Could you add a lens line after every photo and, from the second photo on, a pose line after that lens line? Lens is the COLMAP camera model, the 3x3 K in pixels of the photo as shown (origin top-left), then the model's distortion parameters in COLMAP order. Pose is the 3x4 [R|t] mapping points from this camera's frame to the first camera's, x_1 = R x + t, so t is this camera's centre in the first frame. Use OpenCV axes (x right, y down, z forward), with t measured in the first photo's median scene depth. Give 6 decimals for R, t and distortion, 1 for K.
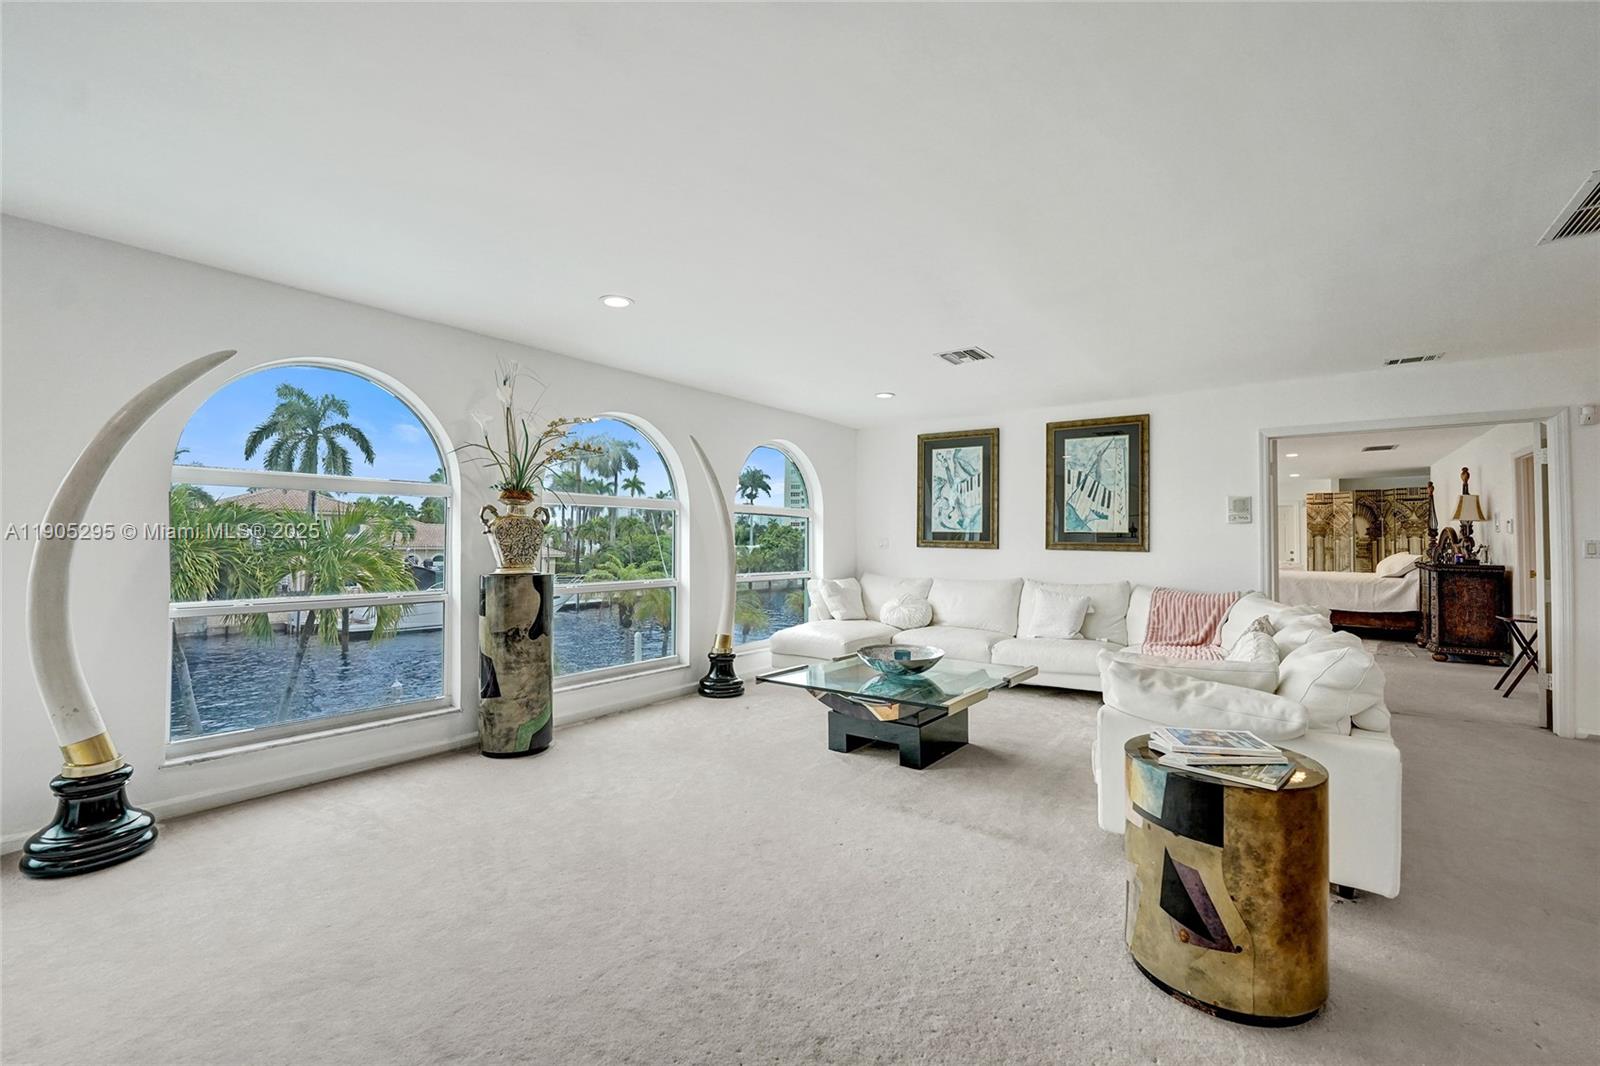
lens RADIAL K [[664.4, 0, 799.2], [0, 664.4, 528.1], [0, 0, 1]] dist [-0.025682, 0.000389]
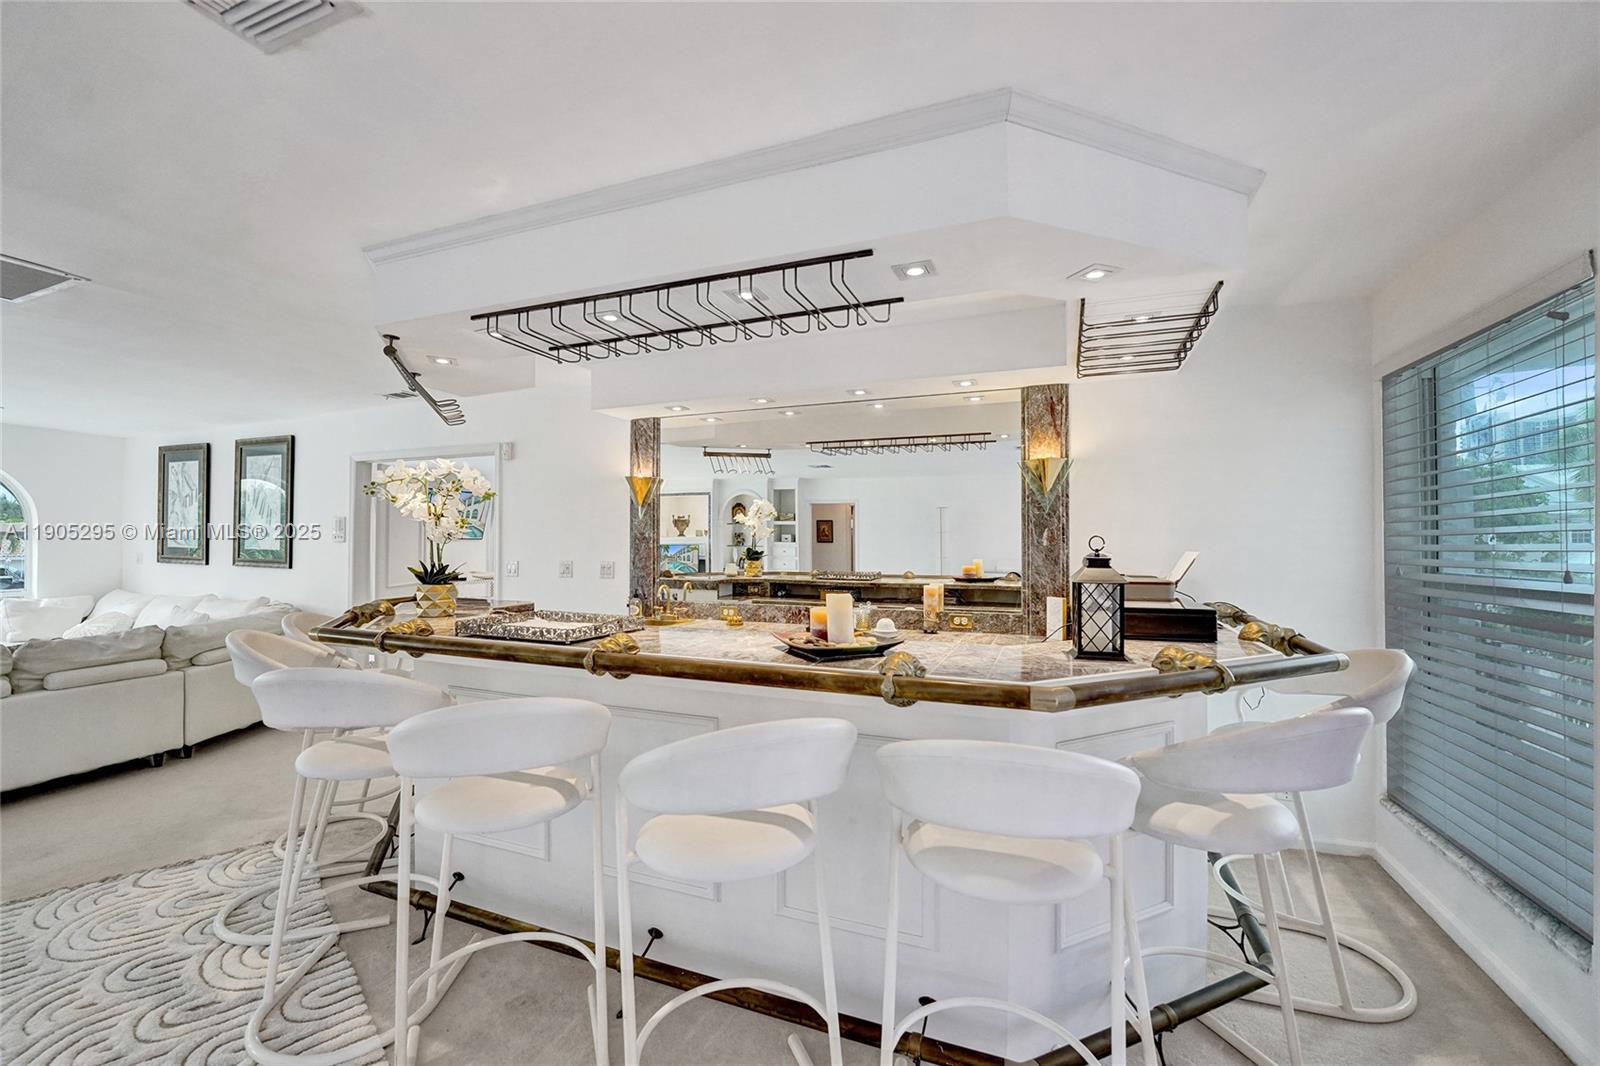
lens RADIAL K [[654.4, 0, 792.8], [0, 654.4, 528.9], [0, 0, 1]] dist [-0.023467, 0.000320]
pose [[0.963273, 0.002275, 0.268513, 1.298876], [-0.002086, 0.999997, -0.000992, -0.034415], [-0.268515, 0.000395, 0.963276, -0.228958]]
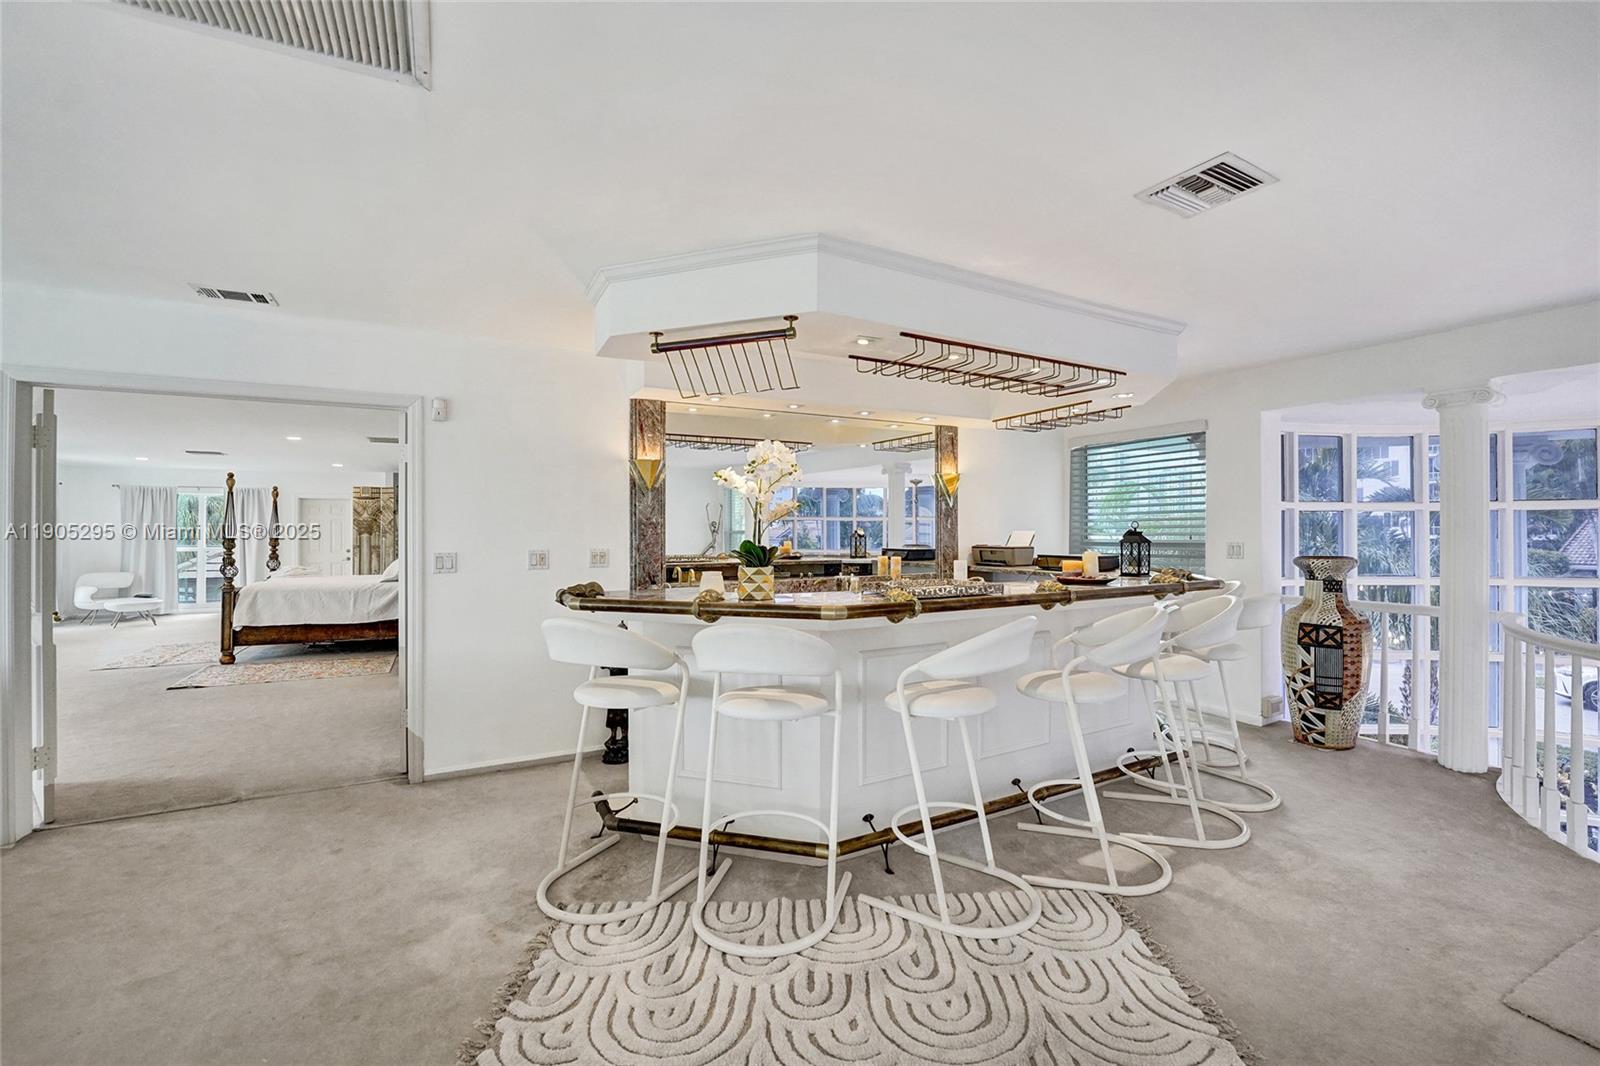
lens RADIAL K [[664.4, 0, 799.2], [0, 664.4, 528.1], [0, 0, 1]] dist [-0.025682, 0.000389]
pose [[0.411644, -0.003817, 0.911337, 0.567430], [-0.009328, 0.999921, 0.008402, -0.024501], [-0.911297, -0.011960, 0.411576, 0.169225]]
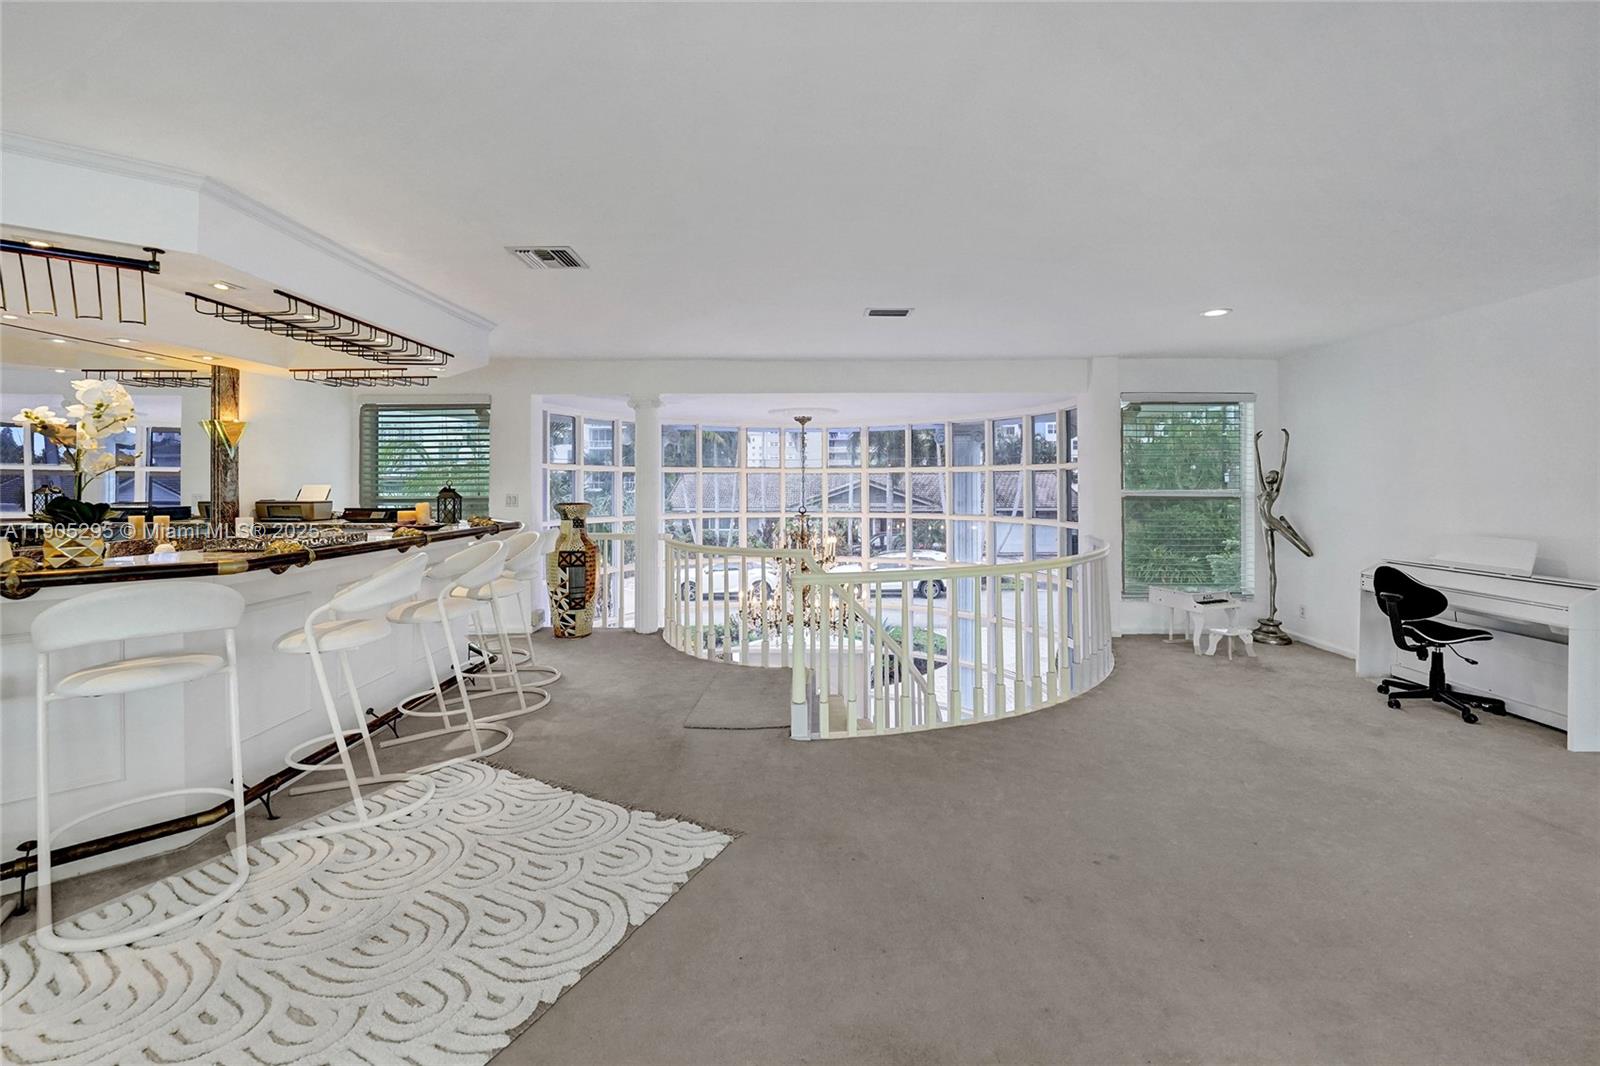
lens RADIAL K [[682.7, 0, 776.8], [0, 682.7, 481.2], [0, 0, 1]] dist [-0.000926, -0.000089]
pose [[-0.573447, -0.002226, 0.819240, 0.358358], [-0.014929, 0.999859, -0.007733, -0.023147], [-0.819107, -0.016665, -0.573399, 0.324116]]
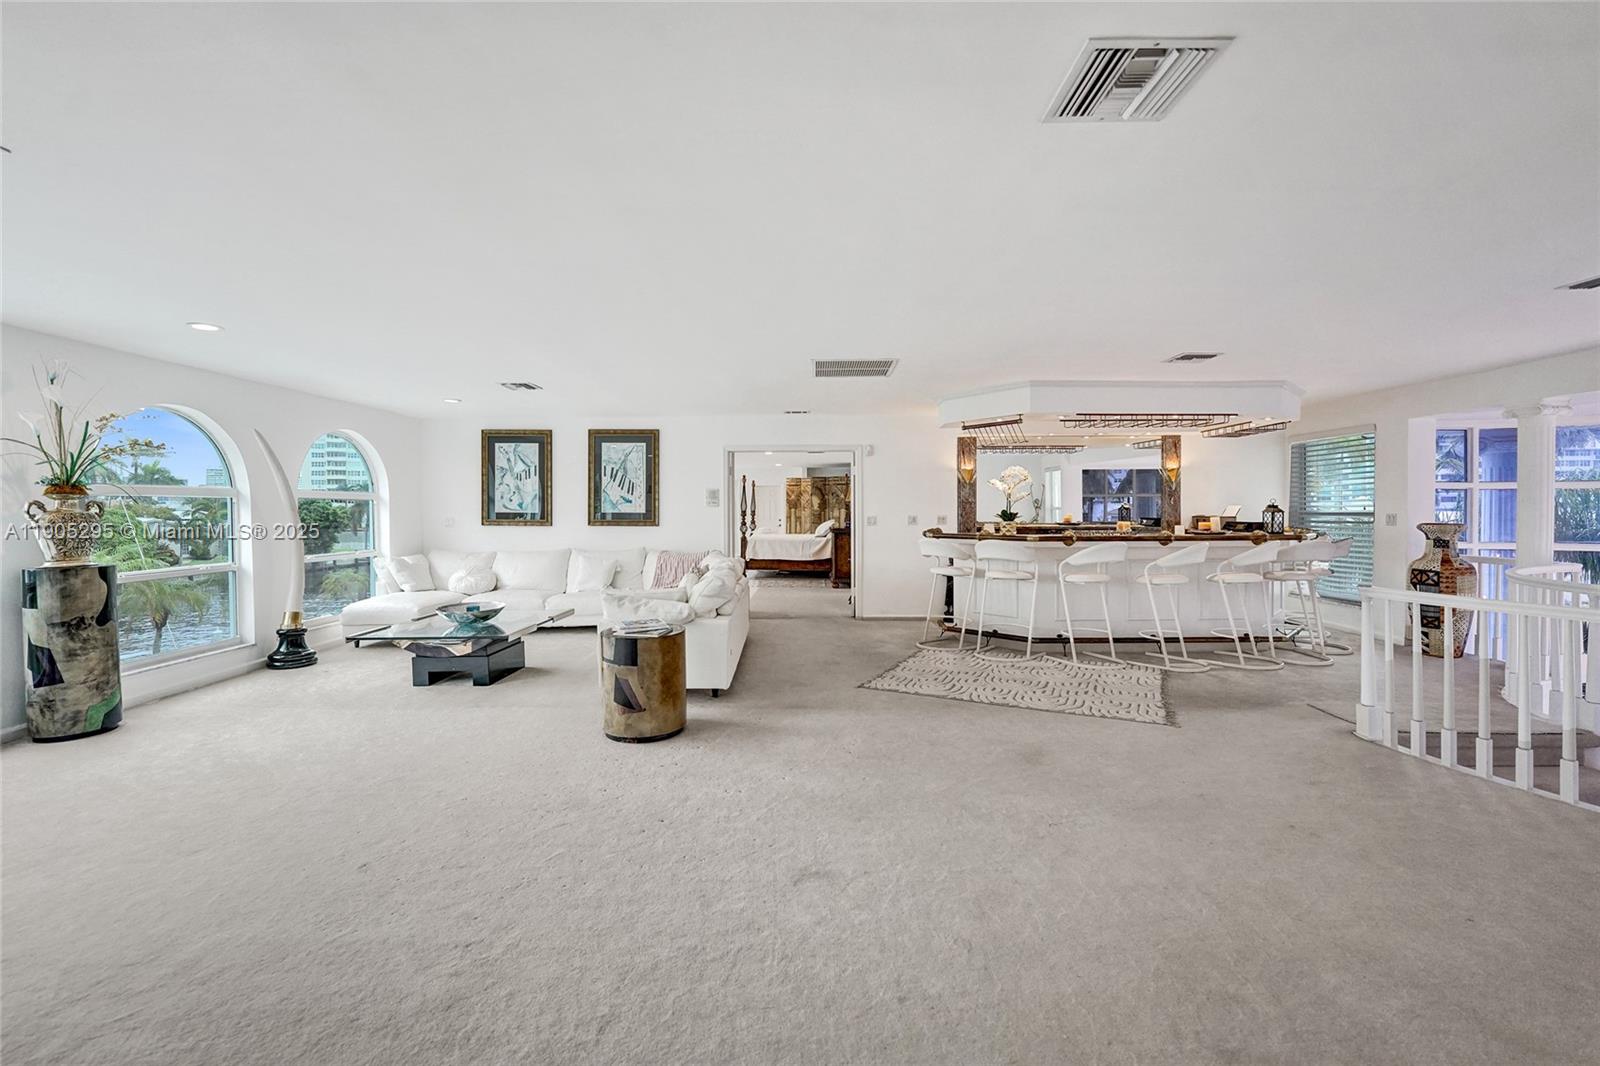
lens RADIAL K [[659.6, 0, 797.0], [0, 659.6, 512.3], [0, 0, 1]] dist [-0.017913, -0.000315]
pose [[0.808770, -0.012923, 0.587982, -0.085176], [-0.000619, 0.999739, 0.022825, -0.033900], [-0.588124, -0.018824, 0.808552, -0.421235]]
